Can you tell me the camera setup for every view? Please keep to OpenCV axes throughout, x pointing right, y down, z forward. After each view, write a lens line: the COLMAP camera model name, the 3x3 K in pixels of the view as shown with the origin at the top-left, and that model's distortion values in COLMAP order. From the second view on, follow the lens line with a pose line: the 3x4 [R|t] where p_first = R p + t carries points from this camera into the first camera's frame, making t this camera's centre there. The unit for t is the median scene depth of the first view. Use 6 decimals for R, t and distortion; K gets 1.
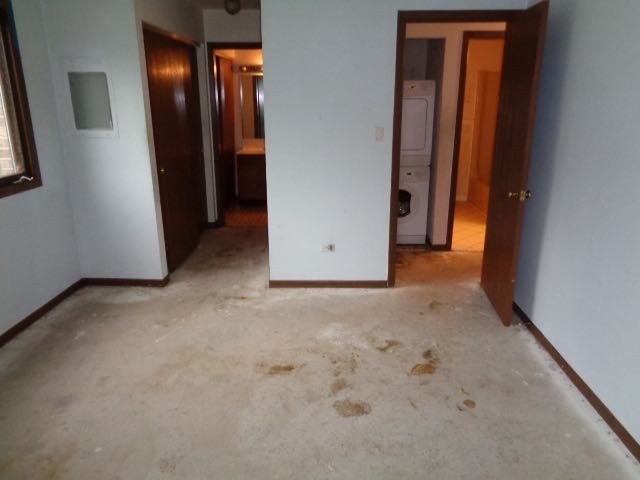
lens RADIAL K [[484.6, 0, 324.6], [0, 484.6, 237.0], [0, 0, 1]] dist [0.005353, 0.001779]
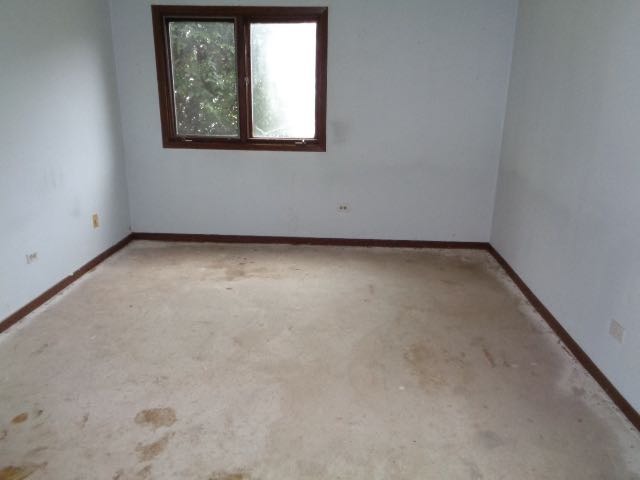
lens RADIAL K [[484.6, 0, 324.6], [0, 484.6, 237.0], [0, 0, 1]] dist [0.005353, 0.001779]
pose [[-0.999359, -0.024071, 0.026483, -0.263449], [-0.005611, 0.836237, 0.548340, -0.411924], [-0.035345, 0.547840, -0.835836, 1.512162]]
